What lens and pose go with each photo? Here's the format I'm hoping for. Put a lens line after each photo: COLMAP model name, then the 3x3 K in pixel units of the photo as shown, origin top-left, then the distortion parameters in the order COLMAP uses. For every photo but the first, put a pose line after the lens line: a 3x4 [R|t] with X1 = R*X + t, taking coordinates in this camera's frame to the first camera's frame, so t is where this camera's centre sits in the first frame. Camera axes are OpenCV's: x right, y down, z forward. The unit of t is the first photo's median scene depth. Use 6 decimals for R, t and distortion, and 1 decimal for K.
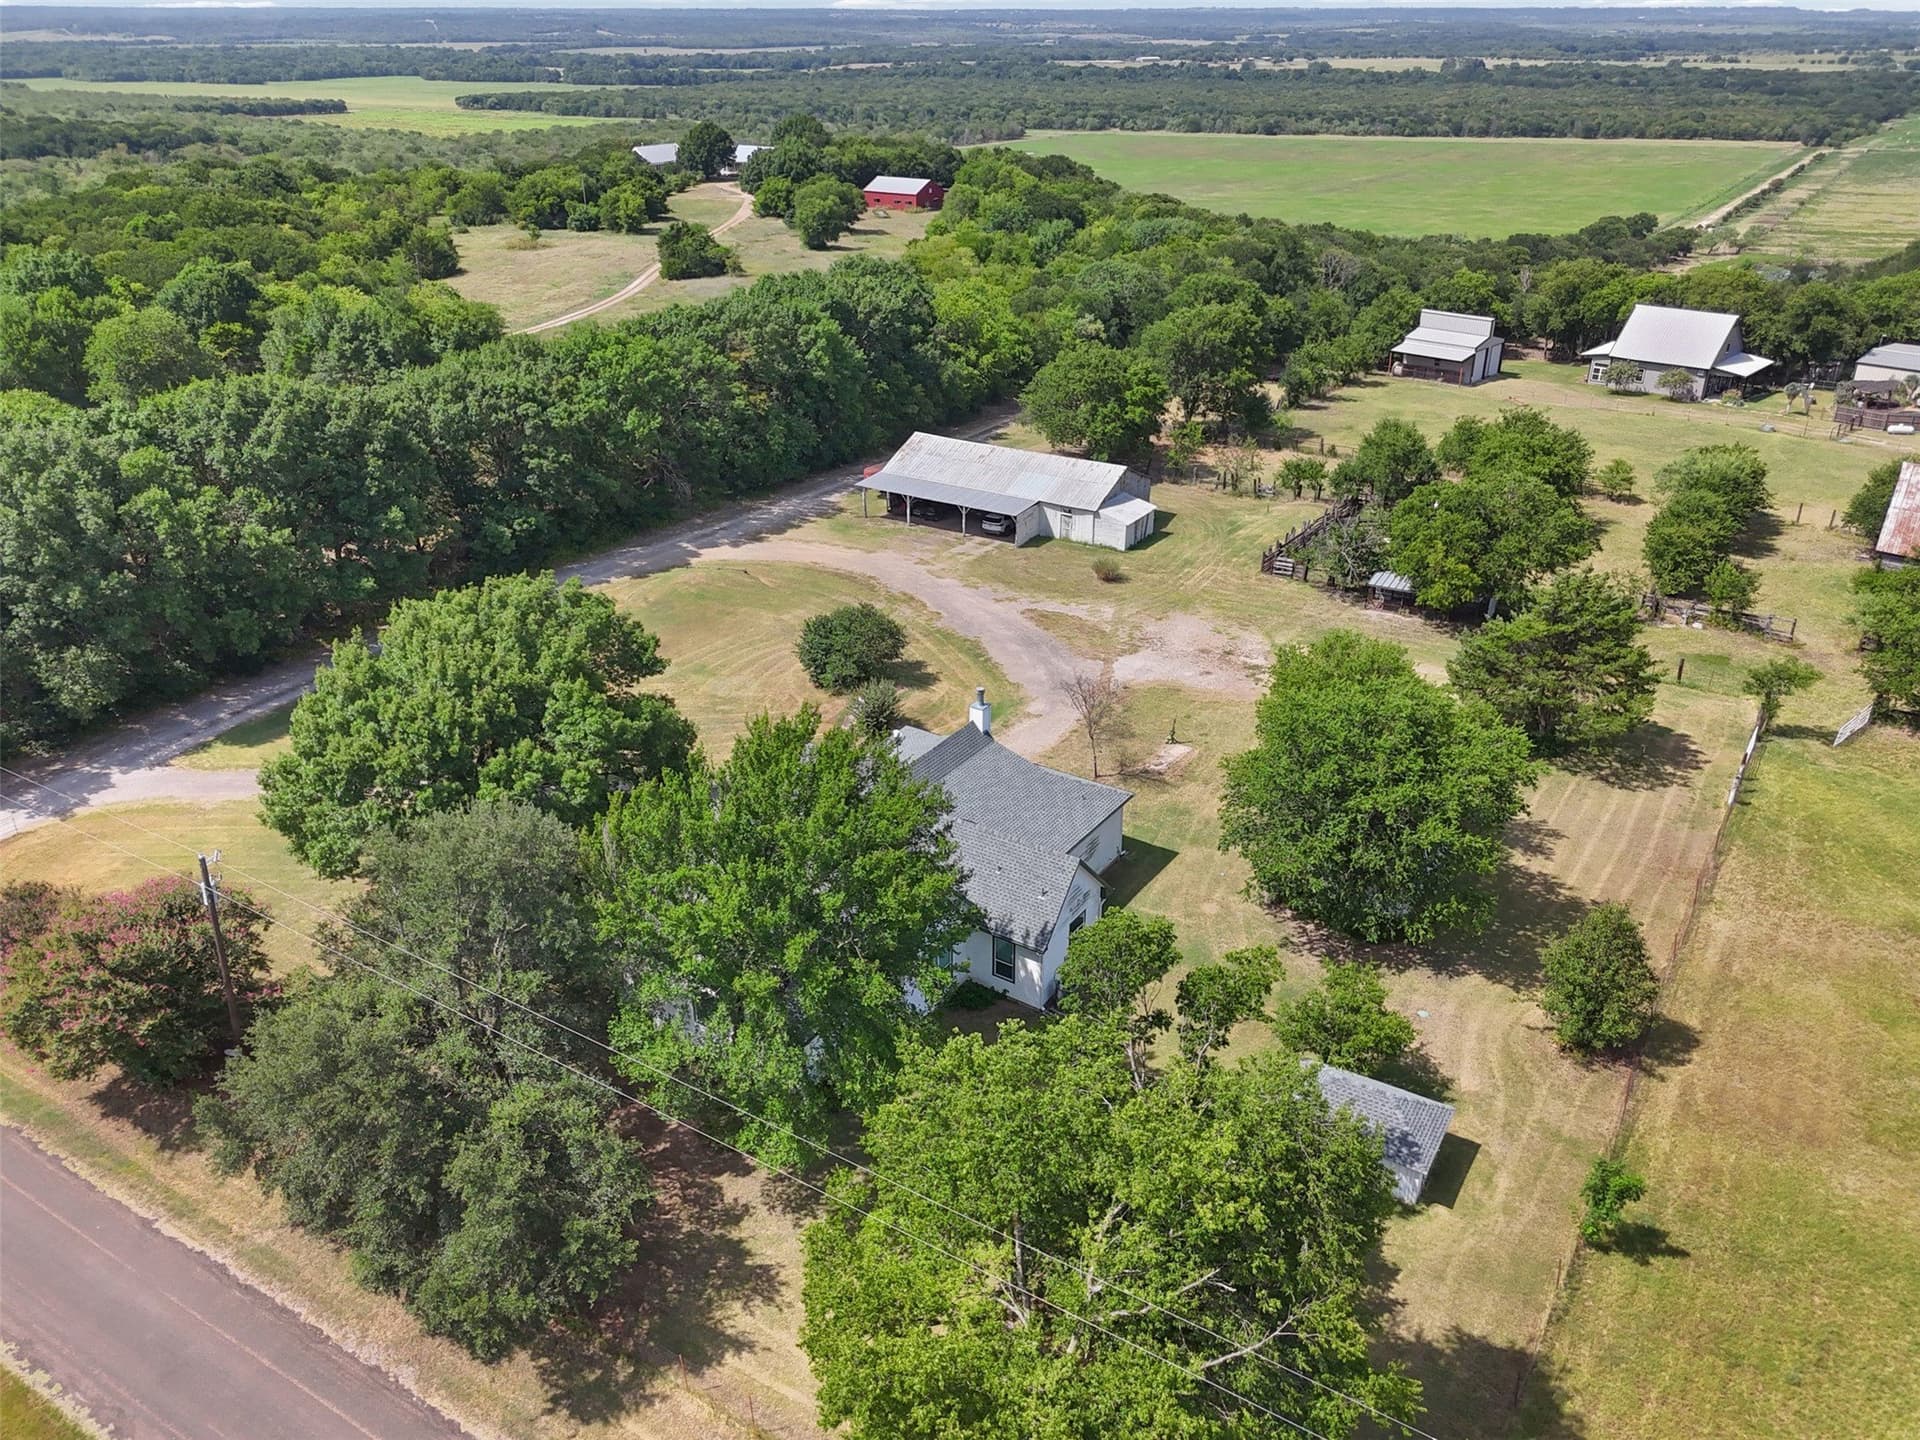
lens RADIAL K [[1435.1, 0, 960.0], [0, 1435.1, 720.0], [0, 0, 1]] dist [0.070254, -0.063160]
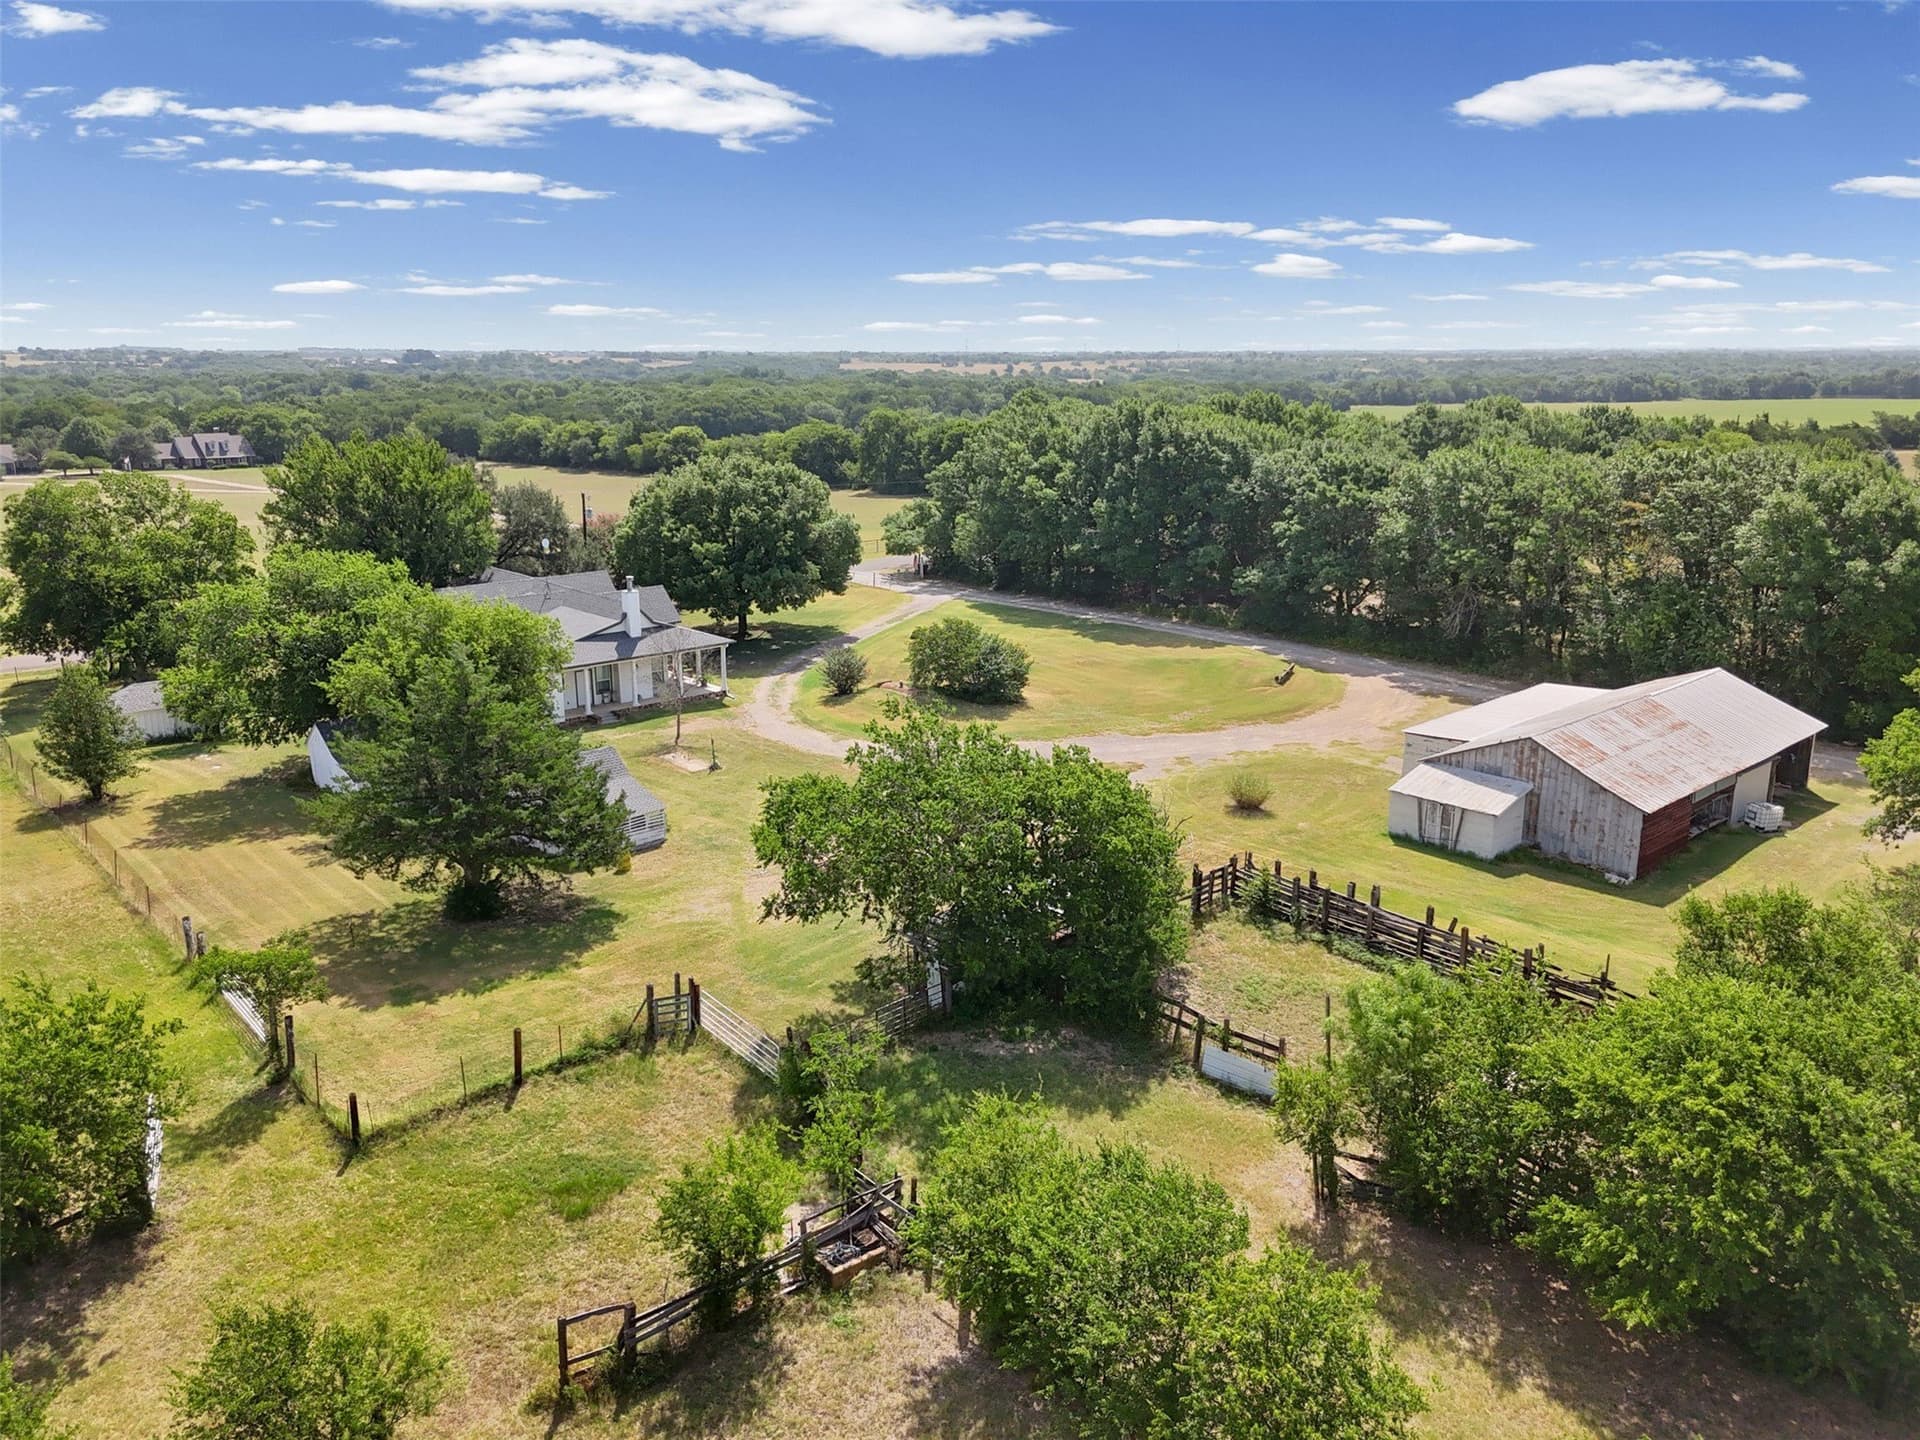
lens RADIAL K [[1435.1, 0, 960.0], [0, 1435.1, 720.0], [0, 0, 1]] dist [0.070254, -0.063160]
pose [[-0.261139, 0.244388, -0.933853, 0.828404], [-0.414982, 0.845040, 0.337190, -0.334430], [0.871548, 0.475585, -0.119256, 1.053273]]
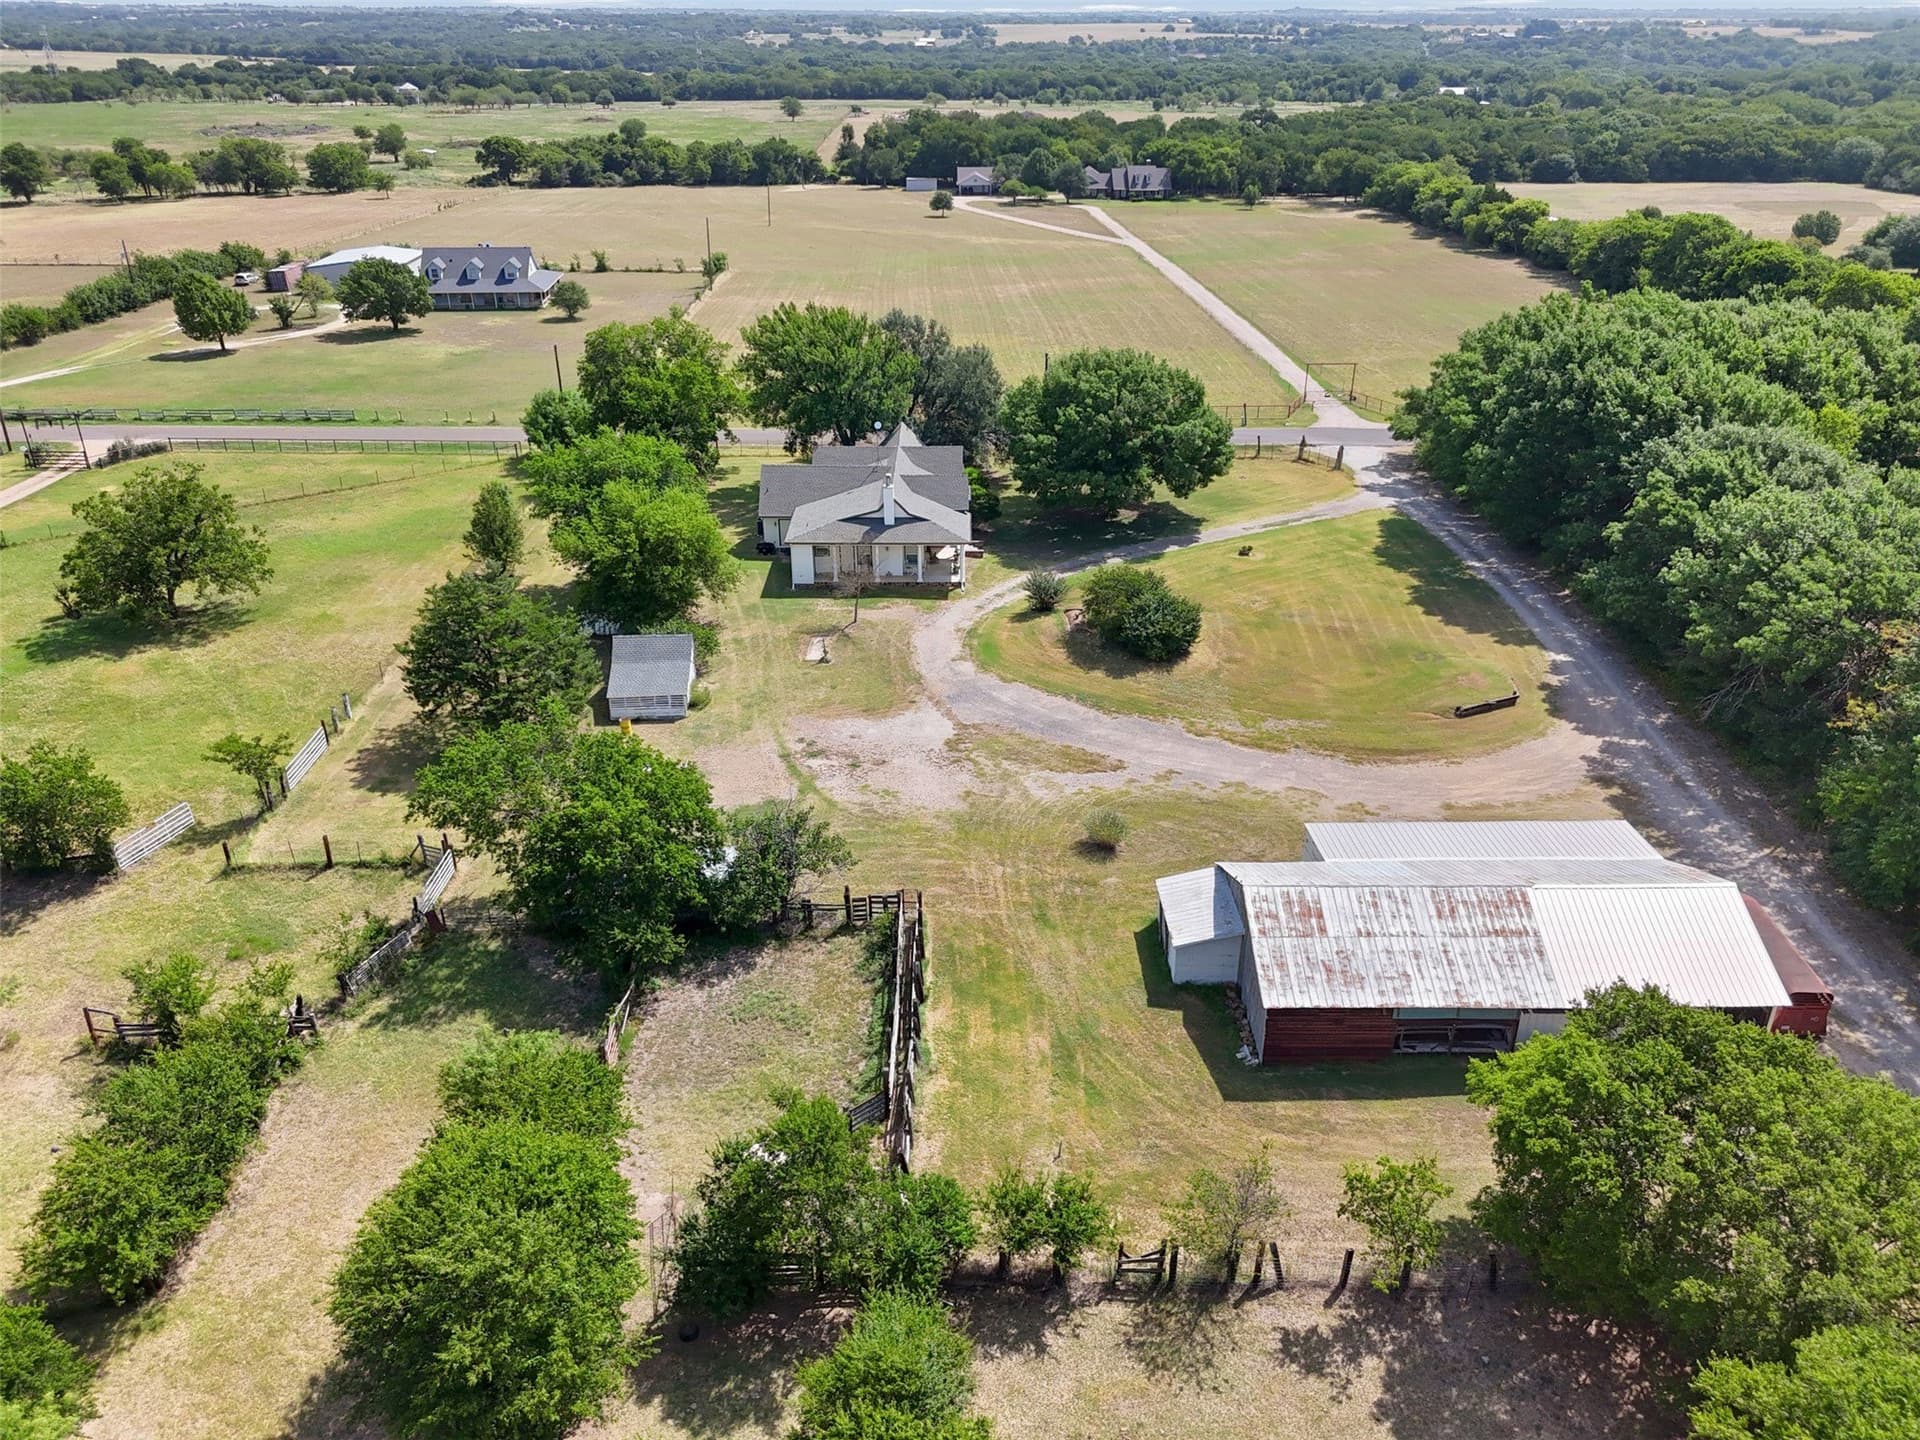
lens RADIAL K [[1435.1, 0, 960.0], [0, 1435.1, 720.0], [0, 0, 1]] dist [0.070254, -0.063160]
pose [[-0.836193, 0.245689, -0.490324, 0.538188], [-0.235572, 0.646462, 0.725667, -0.691069], [0.495265, 0.722304, -0.482690, 1.398225]]
